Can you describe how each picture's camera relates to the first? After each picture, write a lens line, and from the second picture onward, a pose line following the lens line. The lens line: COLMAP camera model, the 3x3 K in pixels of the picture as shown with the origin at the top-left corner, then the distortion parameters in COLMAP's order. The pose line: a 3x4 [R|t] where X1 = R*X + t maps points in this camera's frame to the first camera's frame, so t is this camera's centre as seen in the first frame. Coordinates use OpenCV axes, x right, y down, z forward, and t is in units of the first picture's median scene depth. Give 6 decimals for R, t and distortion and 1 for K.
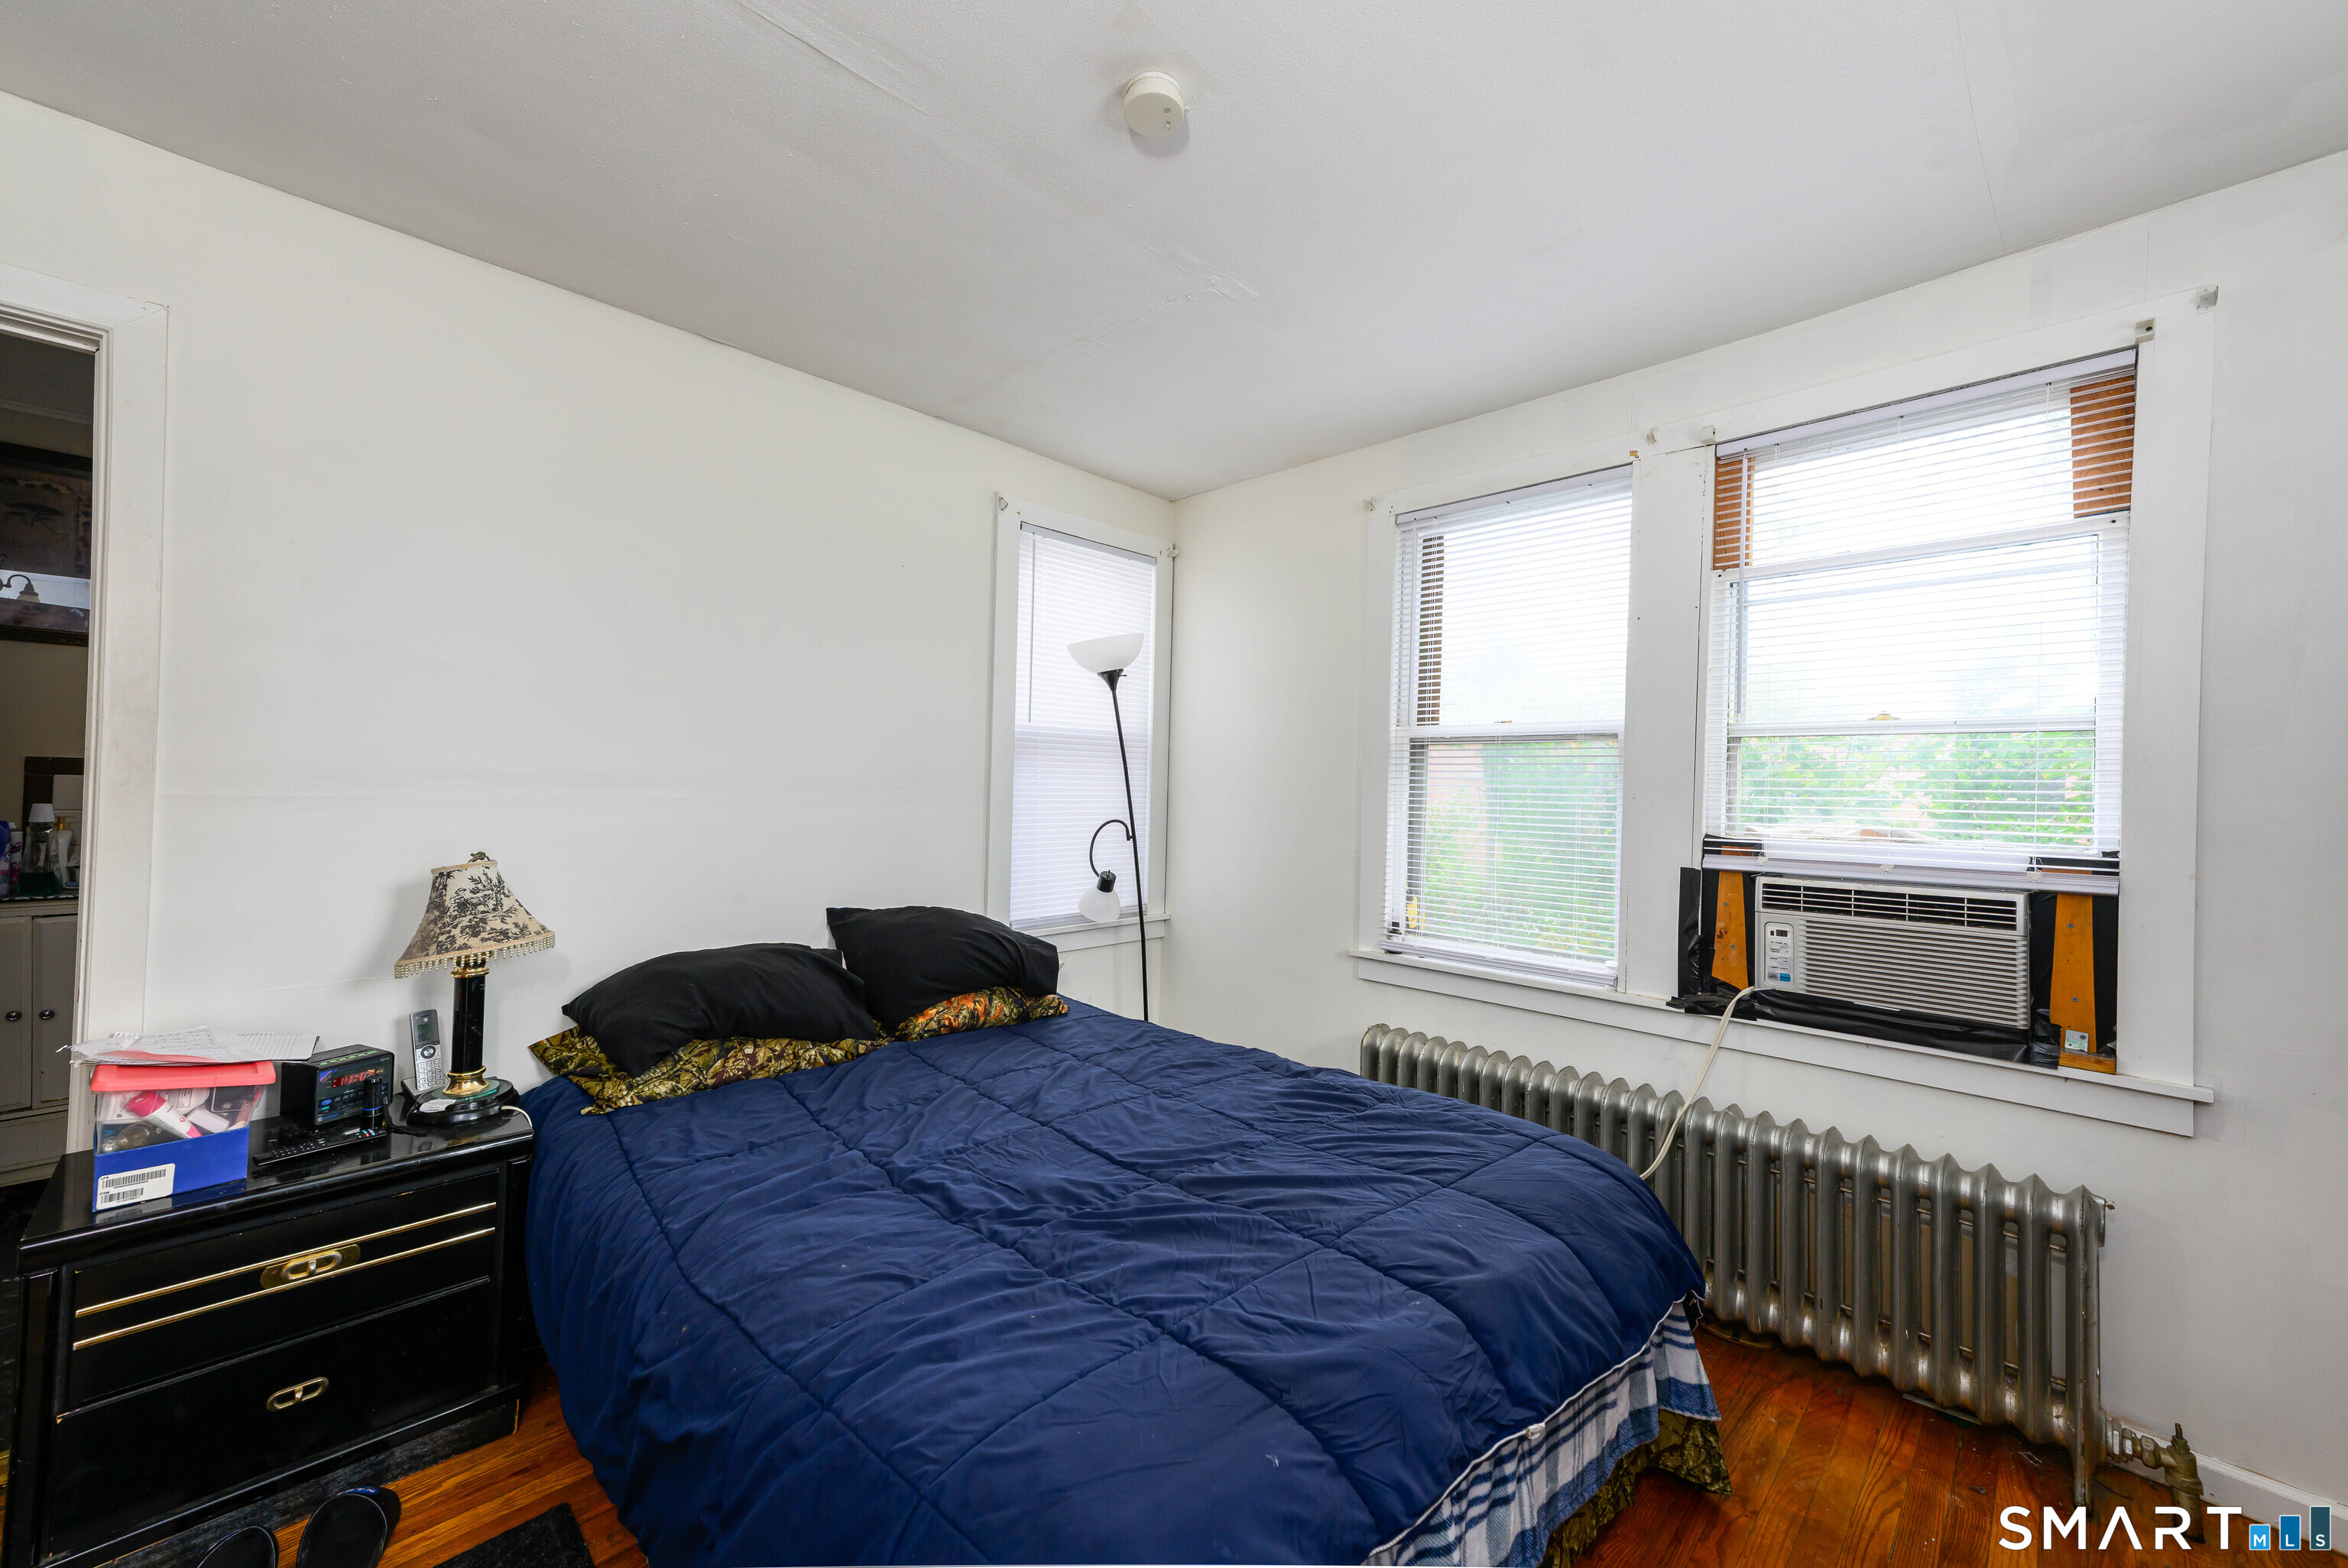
lens RADIAL K [[908.0, 0, 1165.3], [0, 908.0, 781.2], [0, 0, 1]] dist [0.023135, -0.000391]
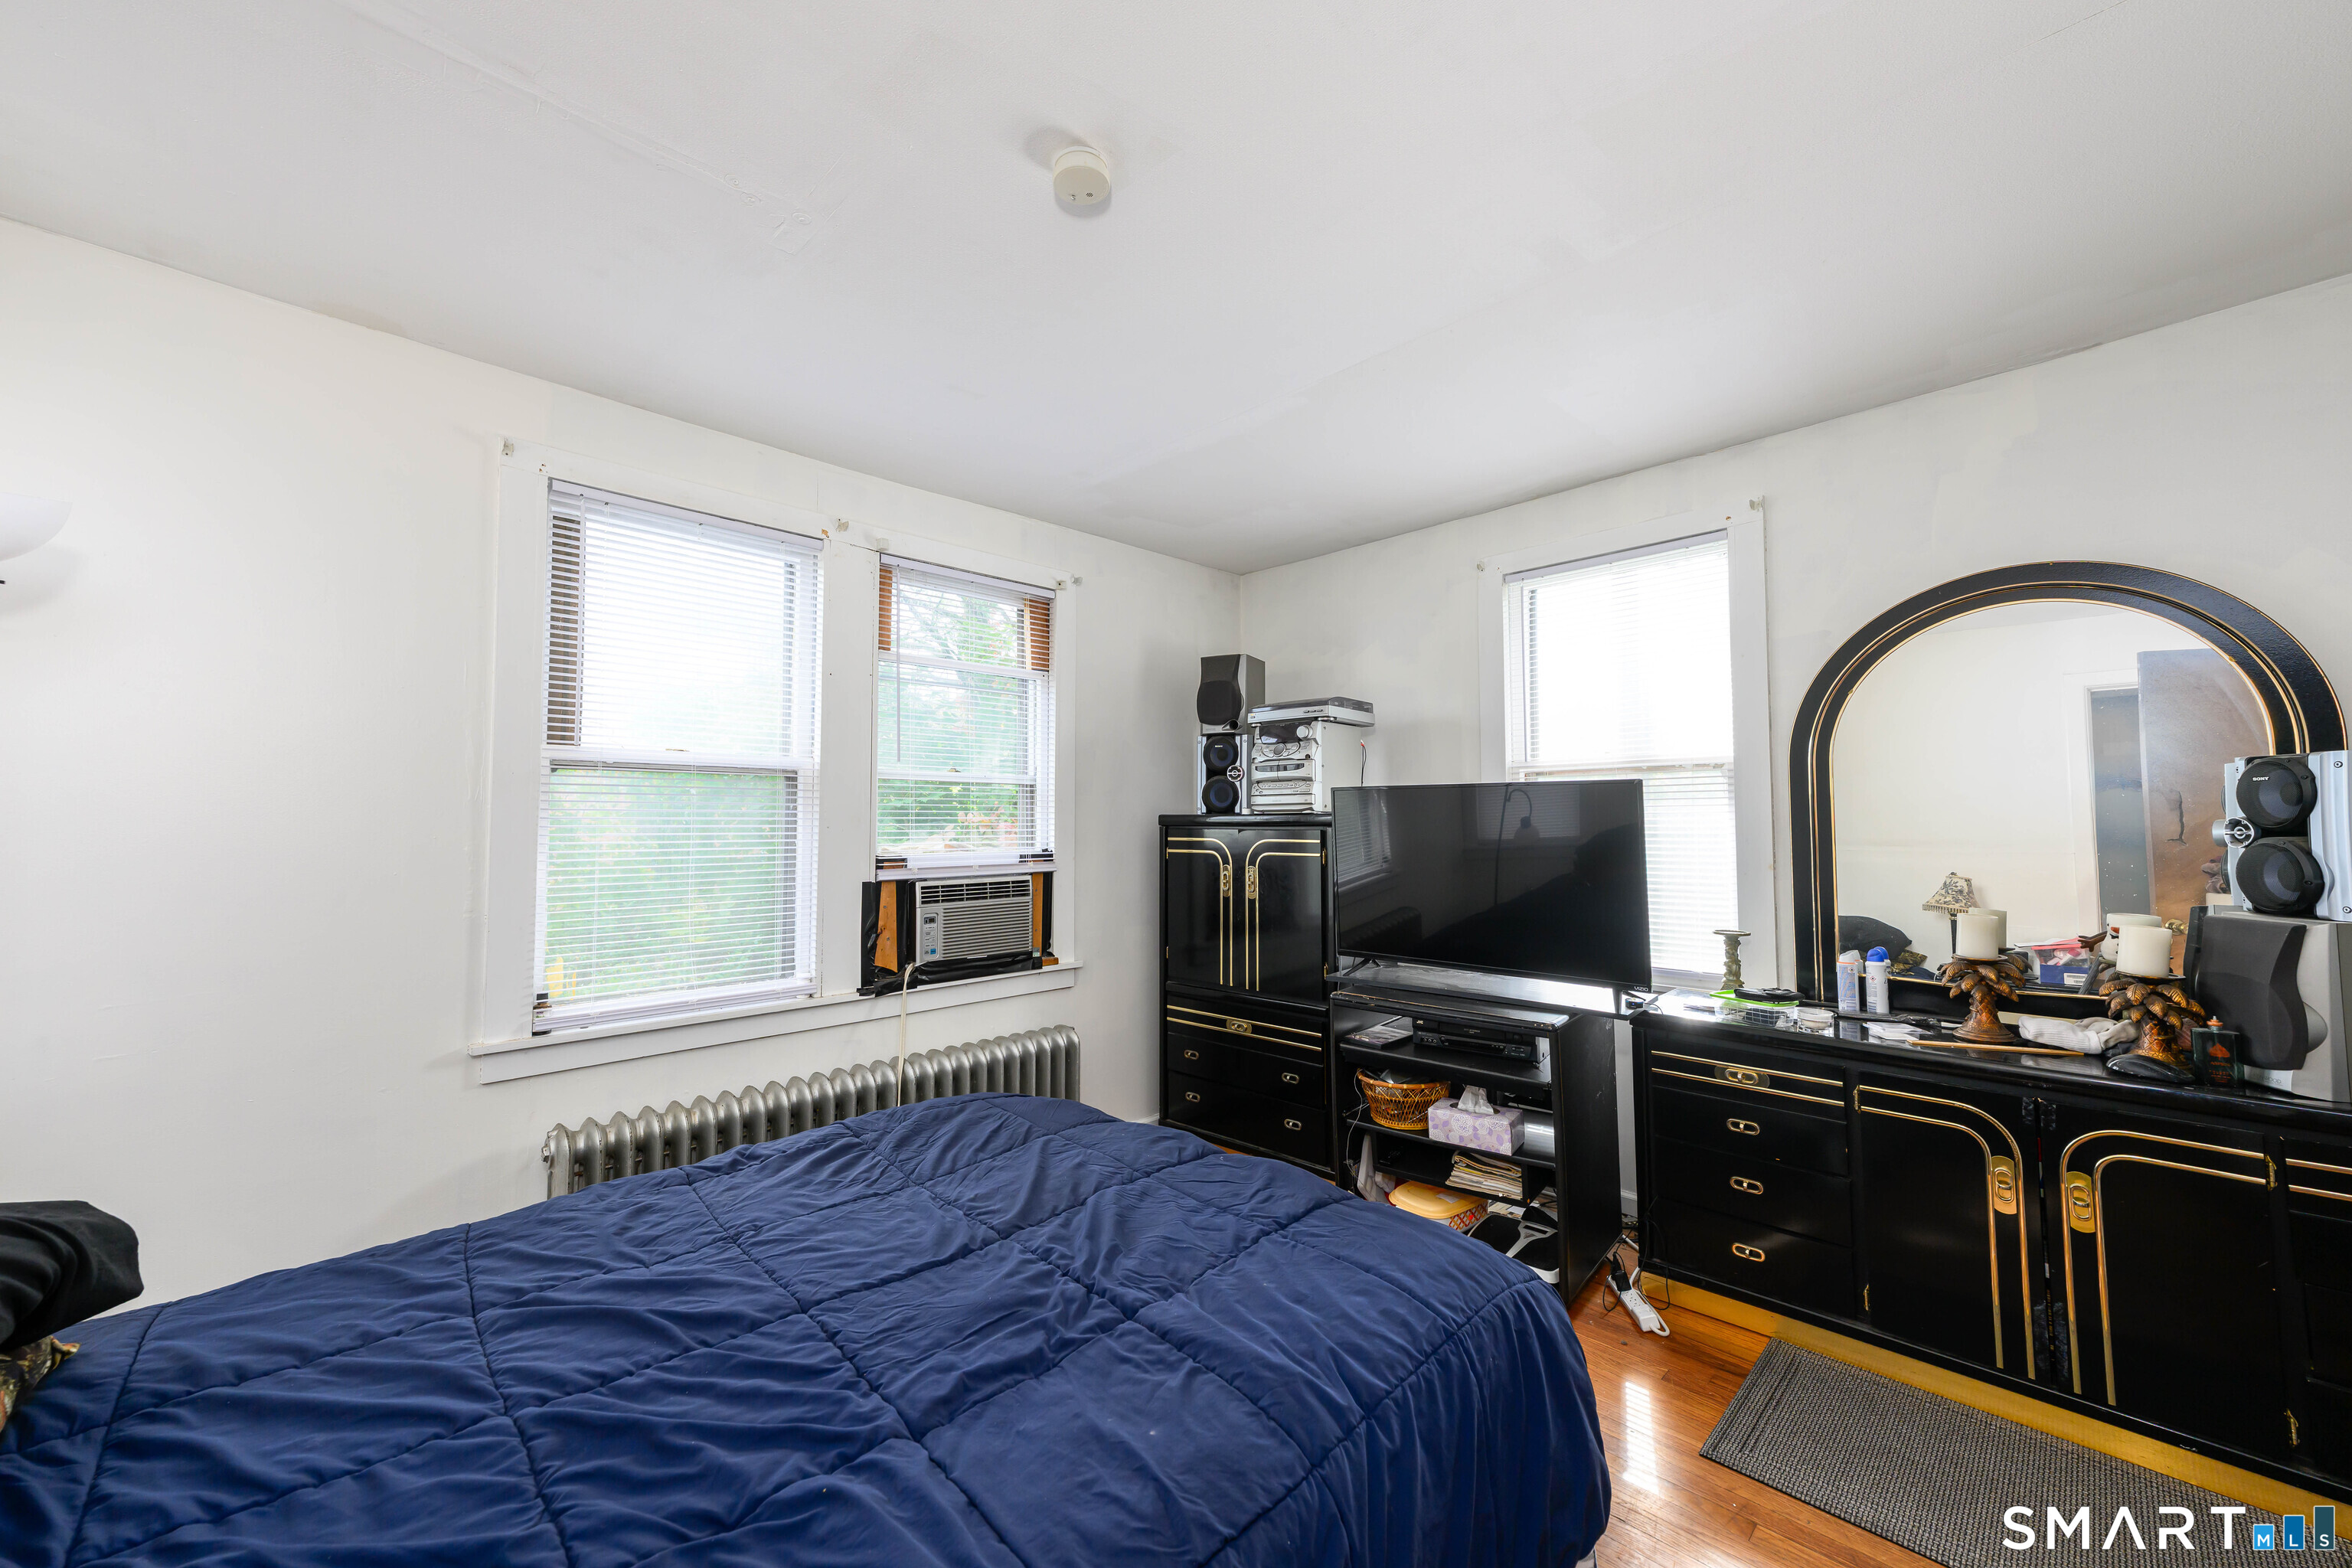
lens RADIAL K [[909.7, 0, 1172.1], [0, 909.7, 786.8], [0, 0, 1]] dist [0.023135, -0.000391]
pose [[0.018122, 0.022792, 0.999576, -0.695710], [-0.002985, 0.999737, -0.022742, -0.008471], [-0.999831, -0.002572, 0.018186, 0.580751]]
